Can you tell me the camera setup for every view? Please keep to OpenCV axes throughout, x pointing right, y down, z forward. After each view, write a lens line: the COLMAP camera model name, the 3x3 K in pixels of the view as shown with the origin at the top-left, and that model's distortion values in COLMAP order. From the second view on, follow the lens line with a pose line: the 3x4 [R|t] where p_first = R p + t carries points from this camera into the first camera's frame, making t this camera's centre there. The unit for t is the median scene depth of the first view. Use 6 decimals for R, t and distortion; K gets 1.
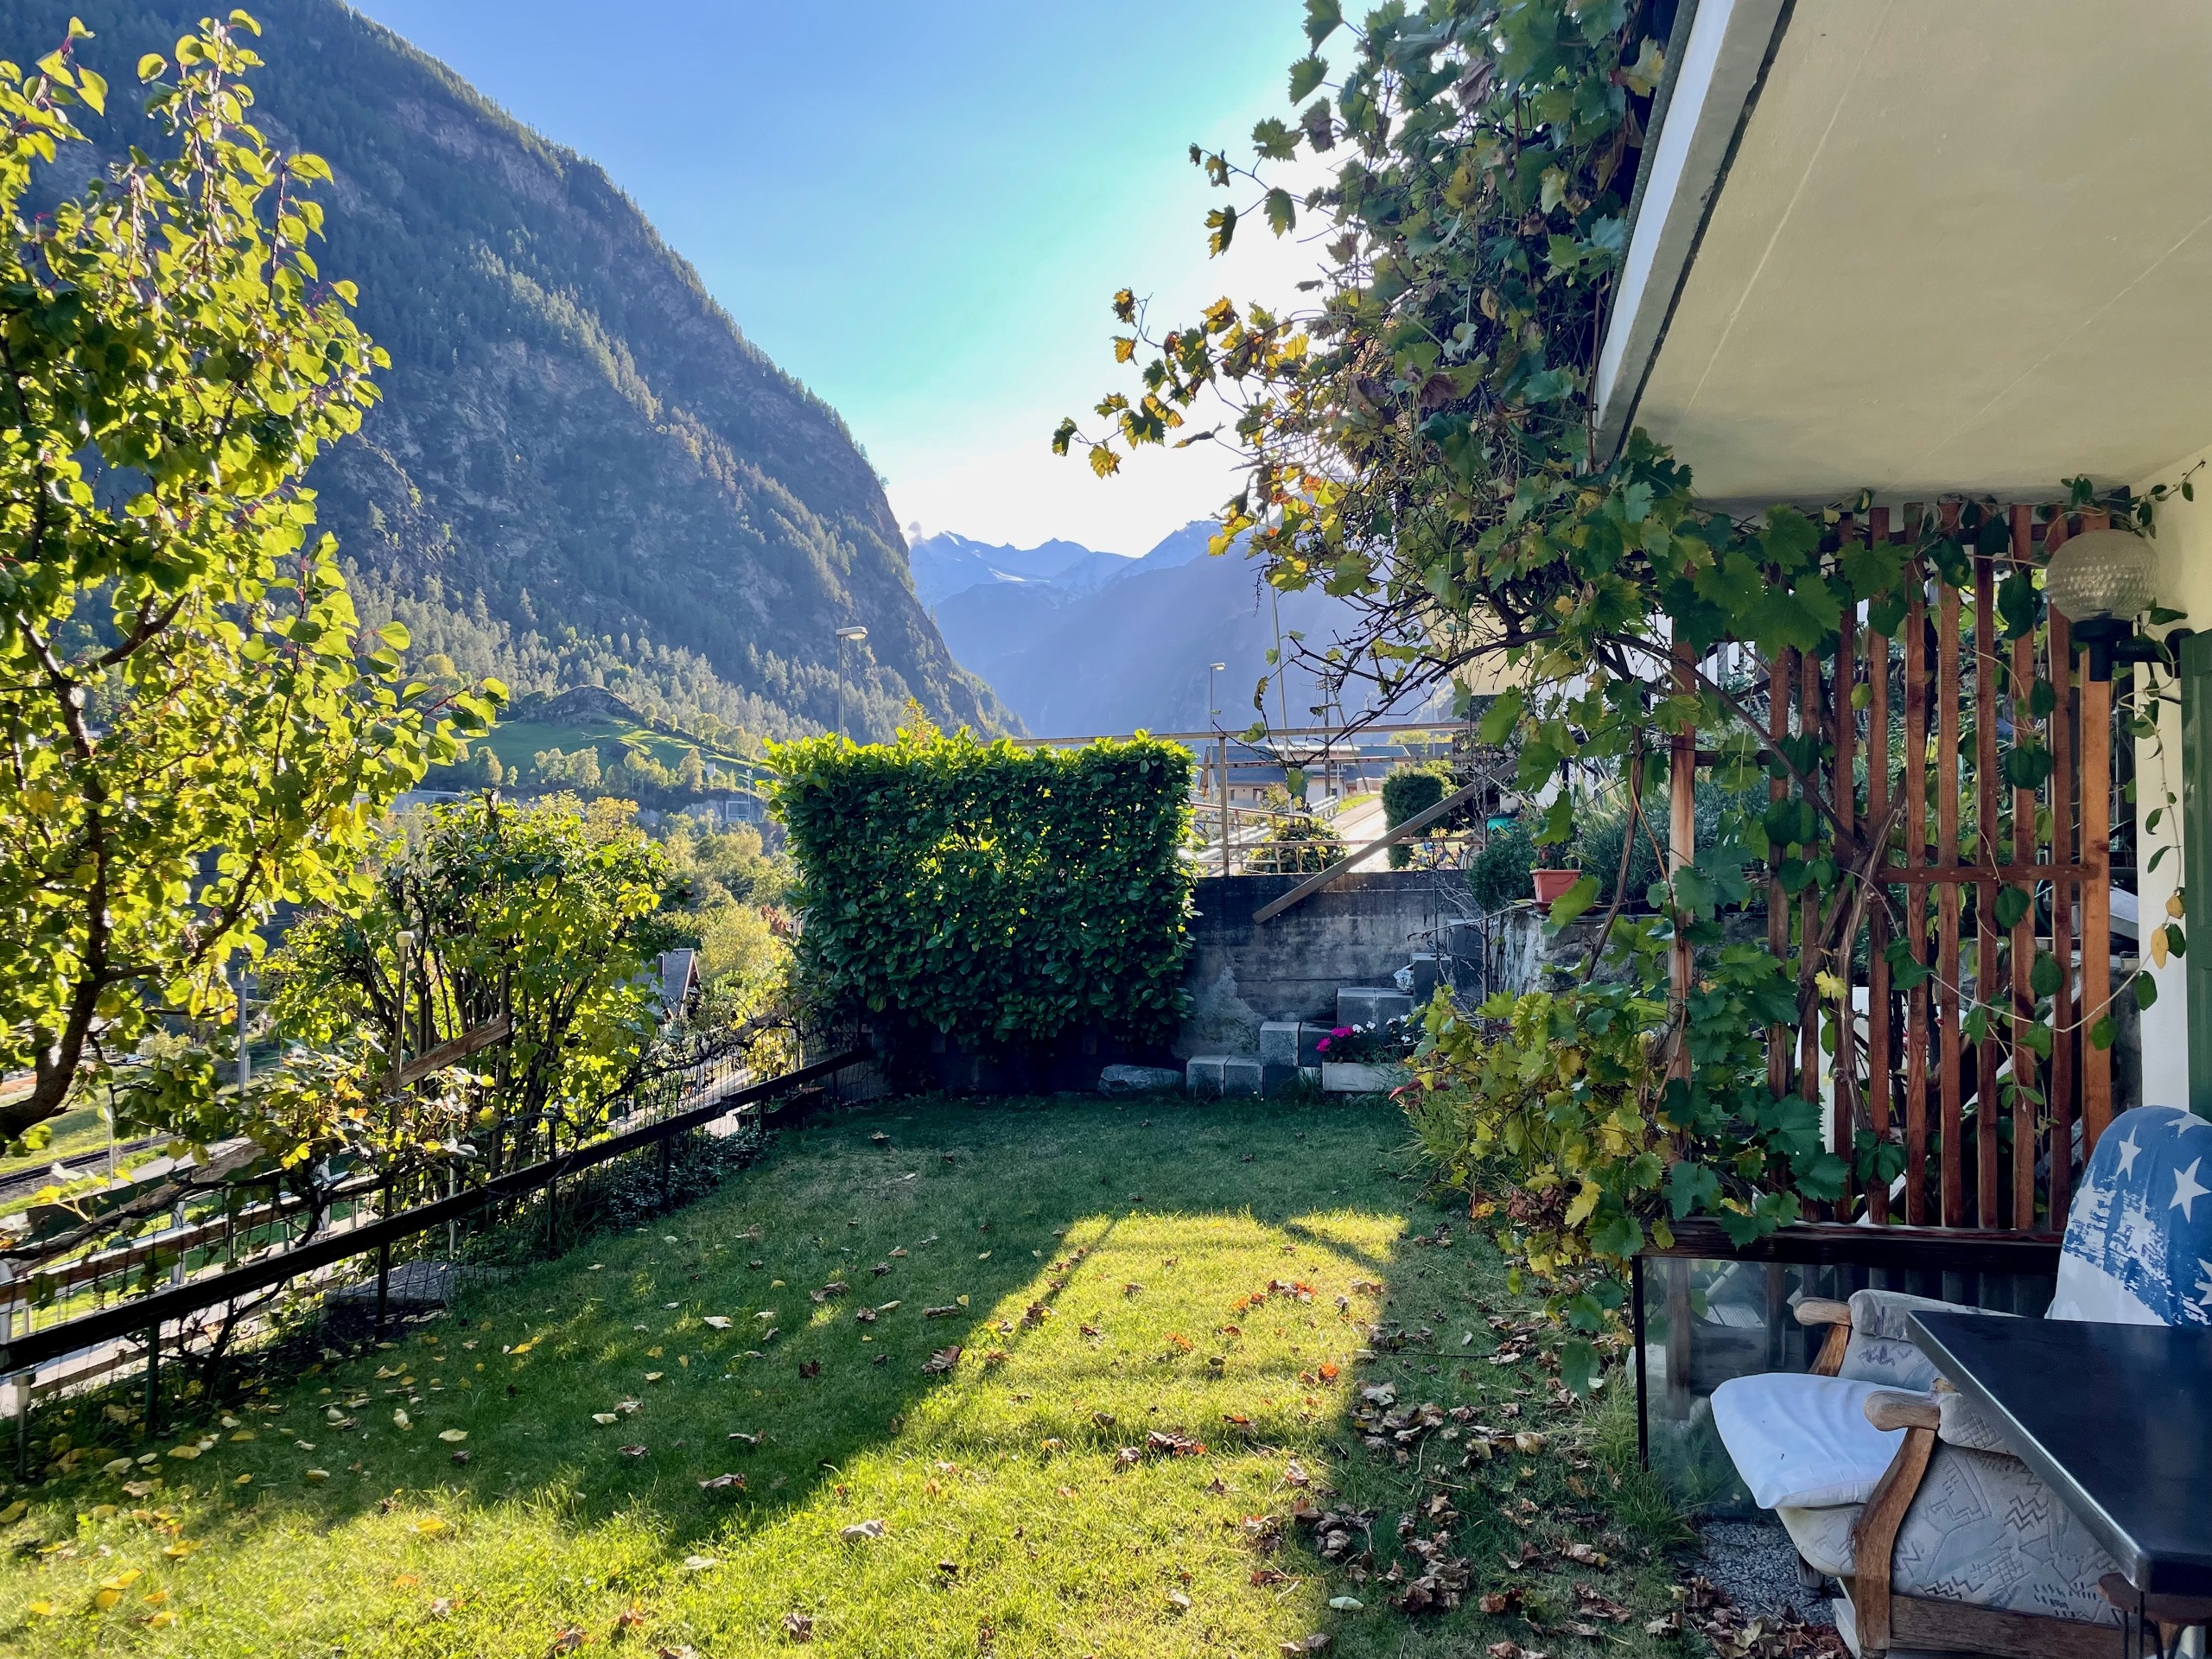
lens RADIAL K [[1668.9, 0, 1106.0], [0, 1668.9, 829.5], [0, 0, 1]] dist [0.073379, 0.001362]
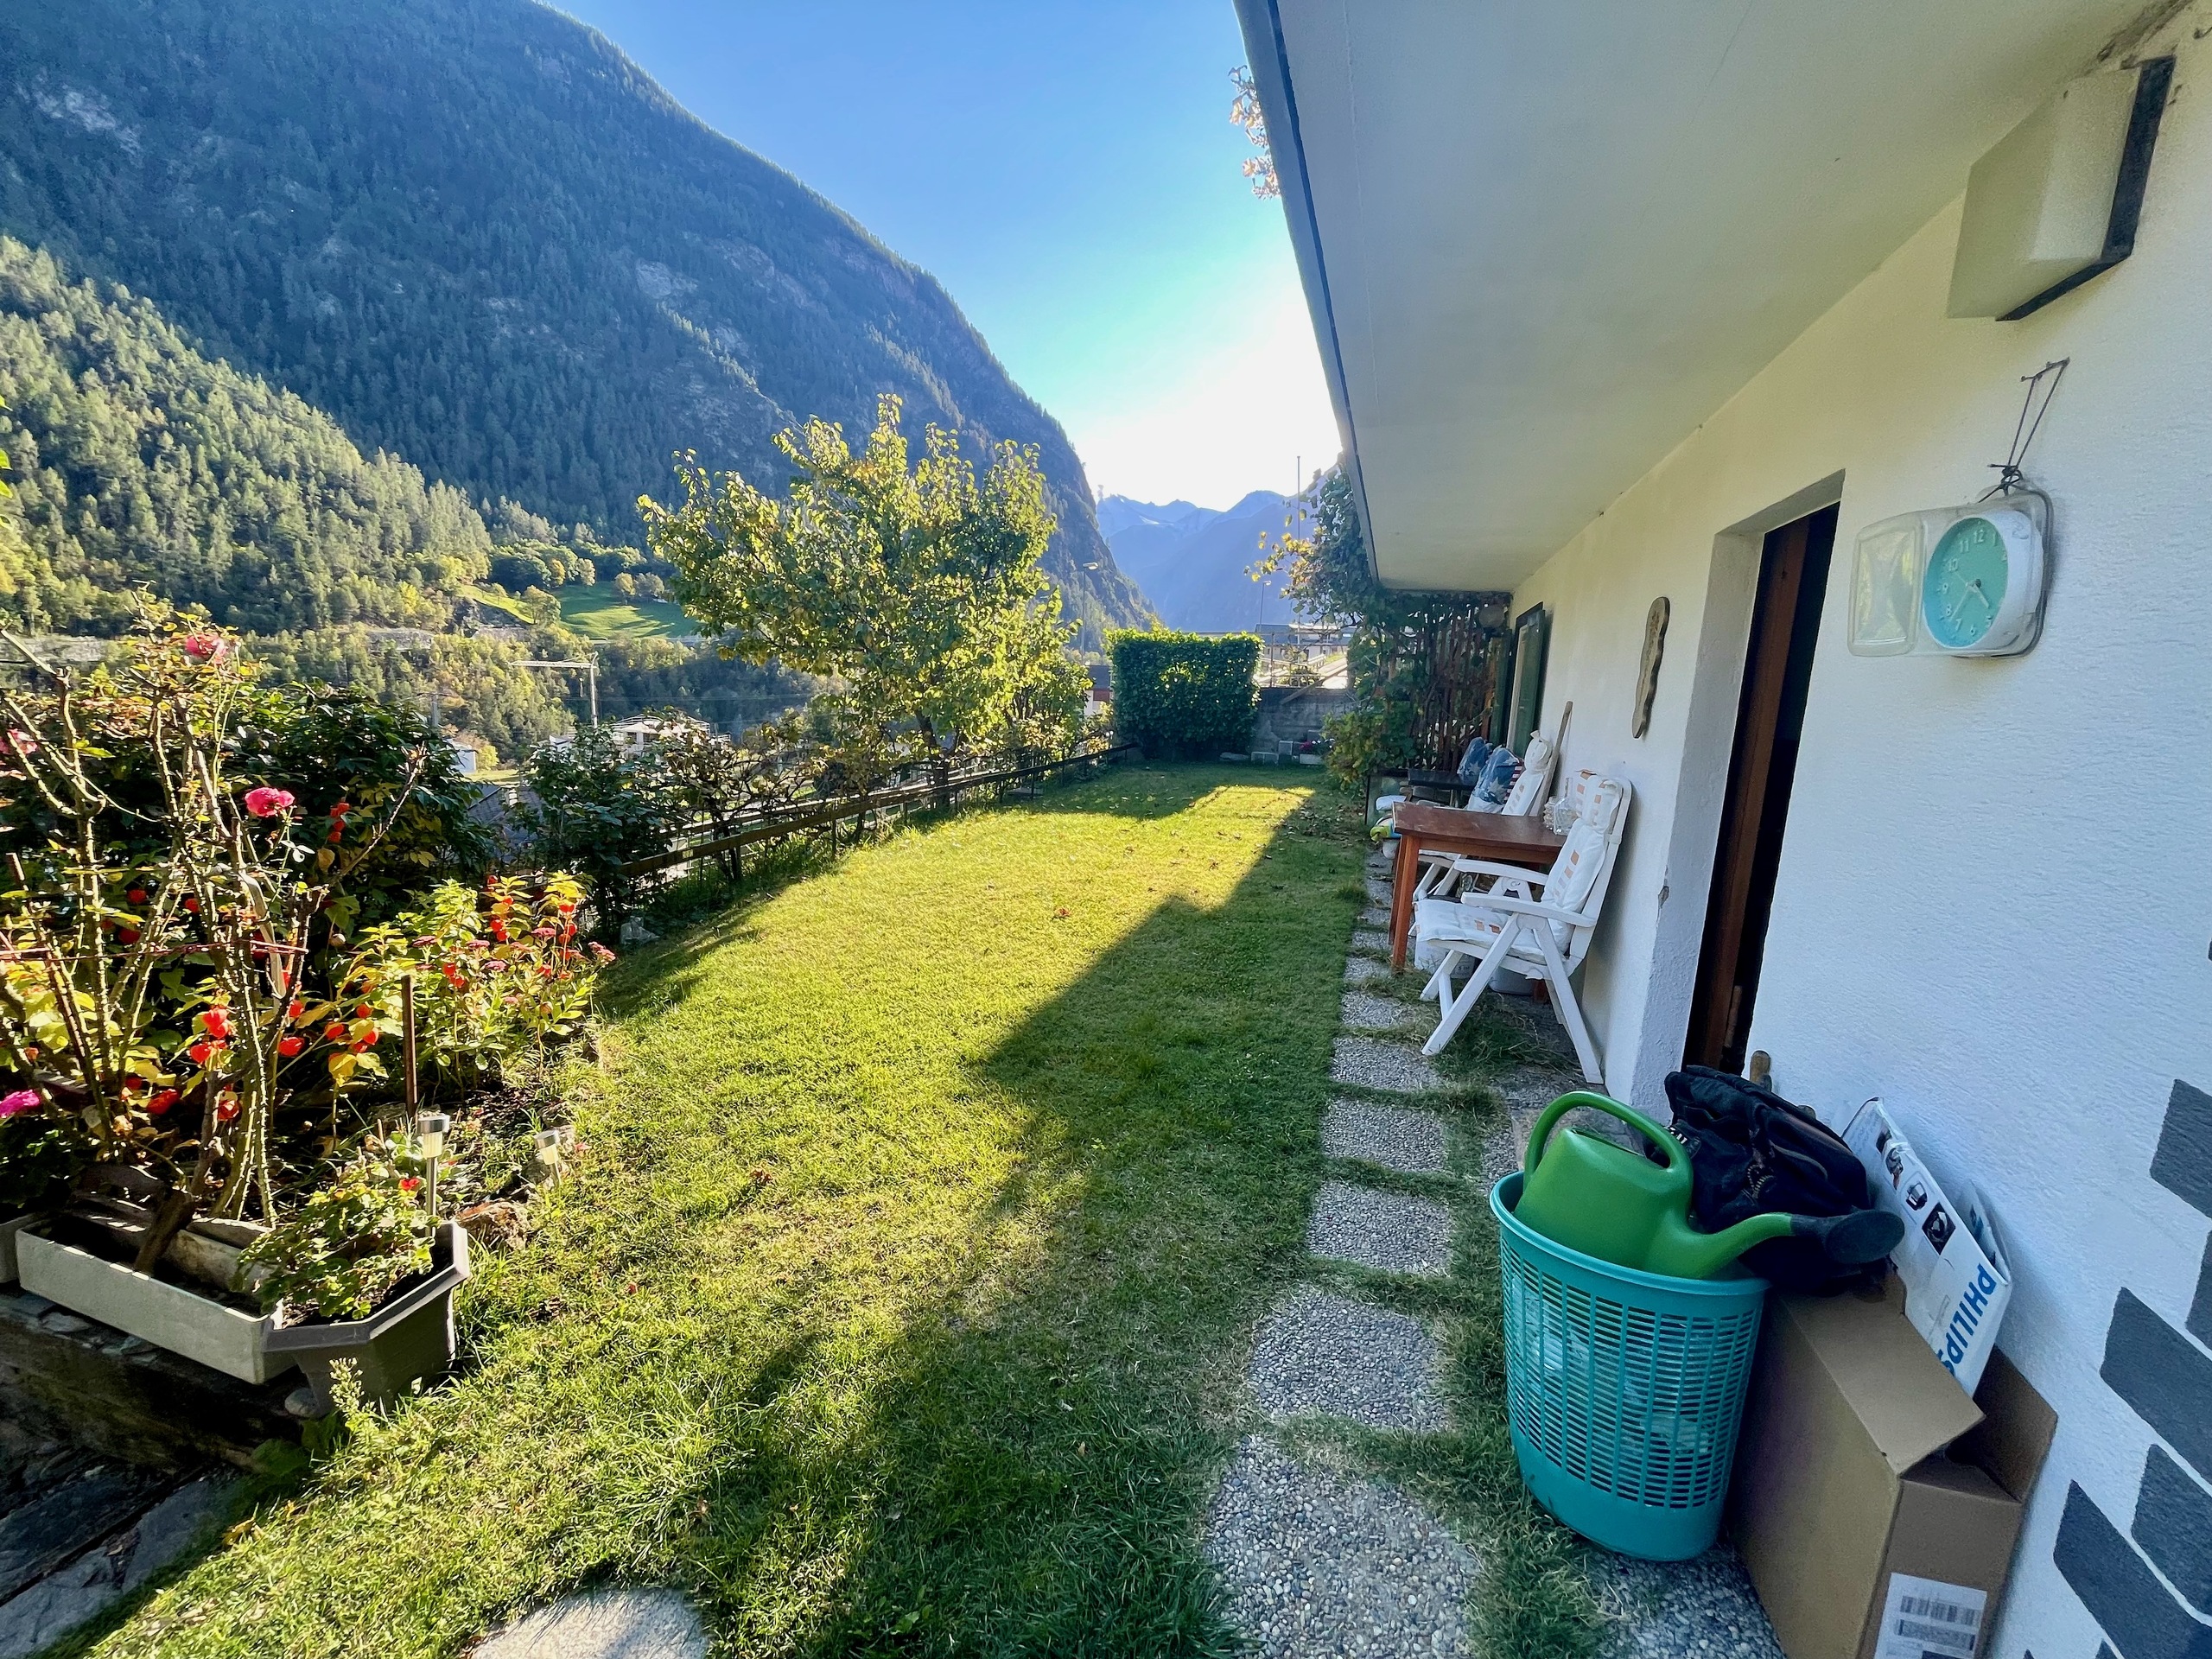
lens RADIAL K [[893.0, 0, 1106.0], [0, 893.0, 829.5], [0, 0, 1]] dist [-0.000843, -0.003544]
pose [[0.994145, 0.059106, -0.090459, -0.051721], [-0.041768, 0.982265, 0.182785, 0.002031], [0.099658, -0.177936, 0.978983, -0.515415]]
